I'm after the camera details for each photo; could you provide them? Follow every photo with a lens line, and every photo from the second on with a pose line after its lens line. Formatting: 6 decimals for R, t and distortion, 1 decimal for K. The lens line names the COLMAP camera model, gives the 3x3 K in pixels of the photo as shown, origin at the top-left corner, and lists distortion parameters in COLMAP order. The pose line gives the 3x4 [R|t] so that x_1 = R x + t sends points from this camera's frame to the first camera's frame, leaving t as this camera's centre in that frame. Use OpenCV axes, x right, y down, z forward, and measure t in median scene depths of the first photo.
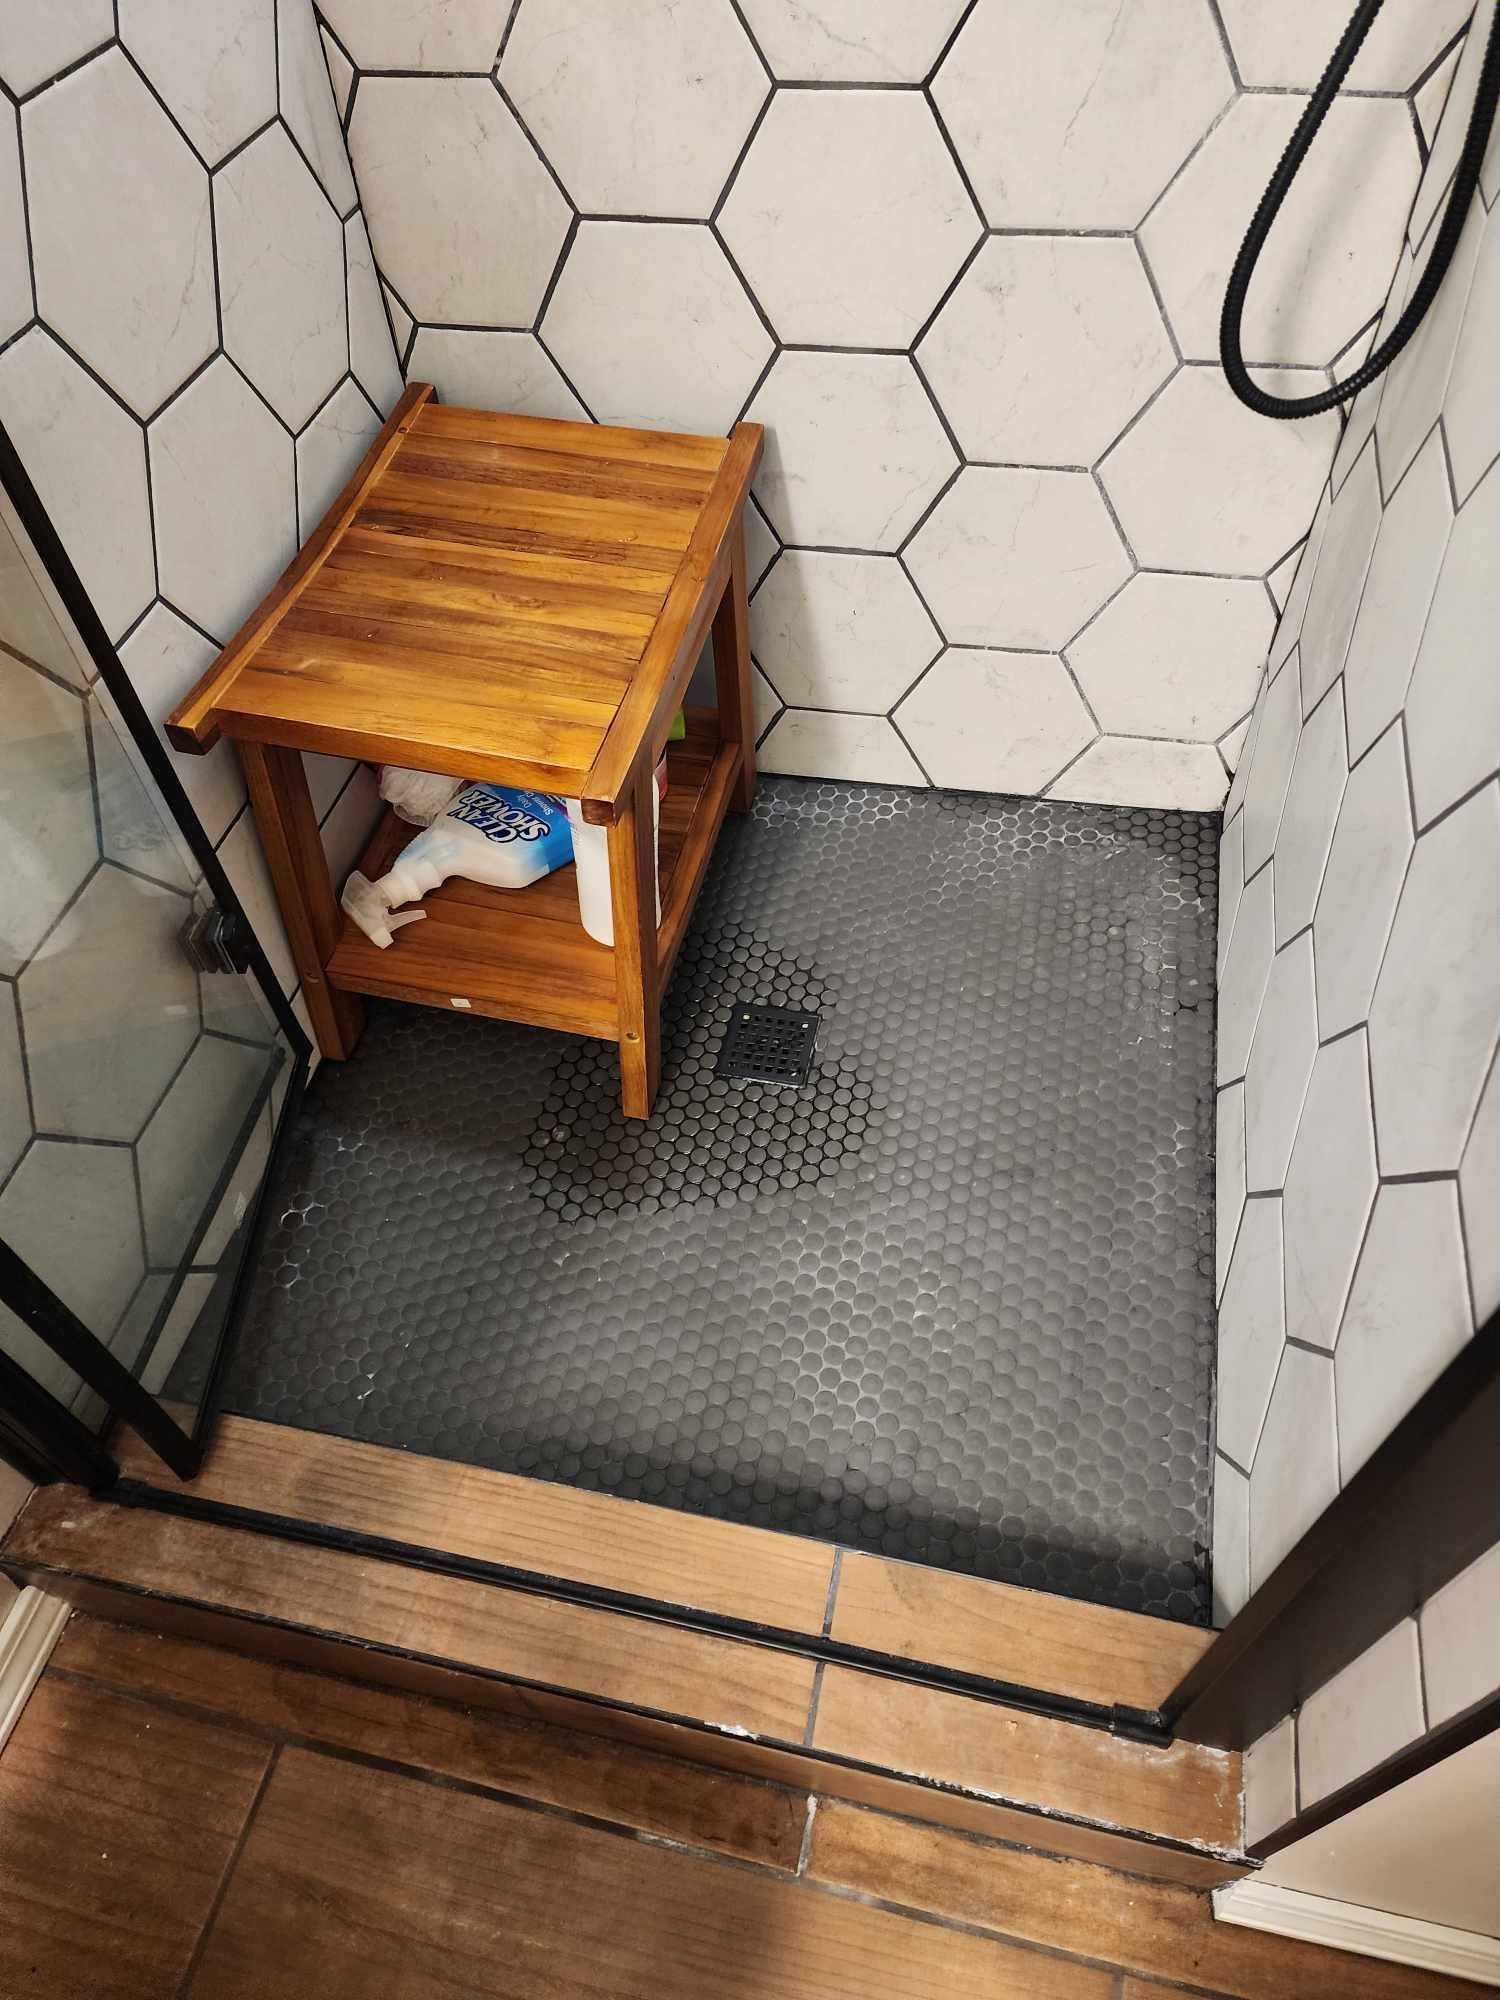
lens RADIAL K [[1404.5, 0, 750.0], [0, 1404.5, 1000.0], [0, 0, 1]] dist [0.082373, -0.078633]
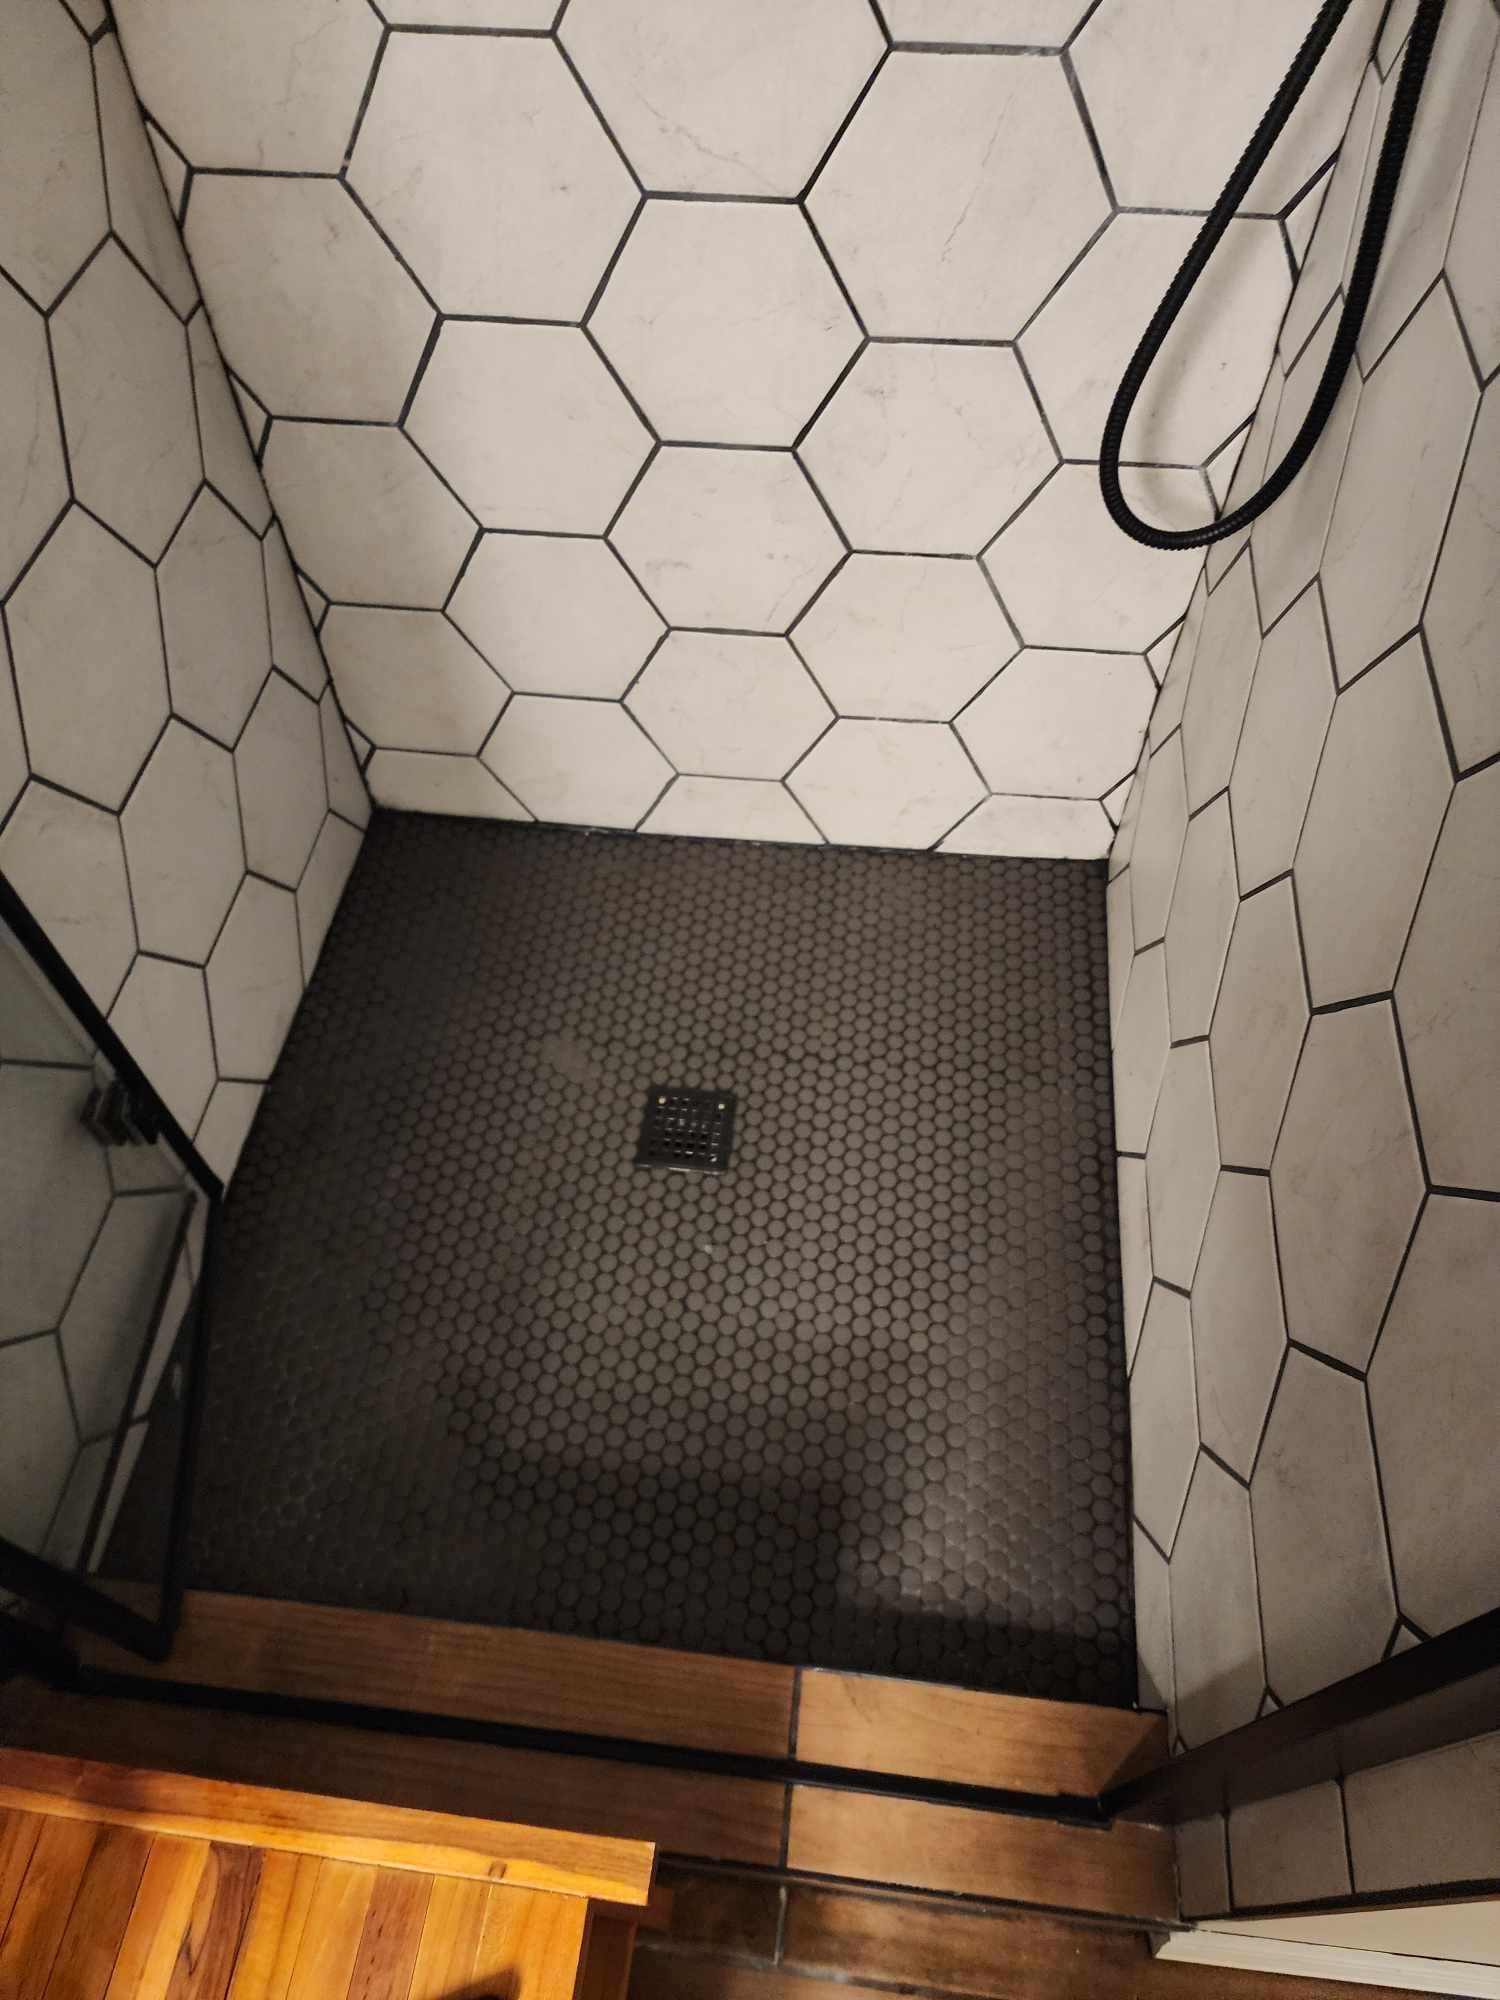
lens RADIAL K [[1419.1, 0, 760.4], [0, 1419.1, 993.3], [0, 0, 1]] dist [0.085325, -0.089617]
pose [[0.993010, -0.063237, 0.099658, -0.034027], [0.054306, 0.994467, 0.089922, -0.178812], [-0.104793, -0.083881, 0.990950, -0.012800]]
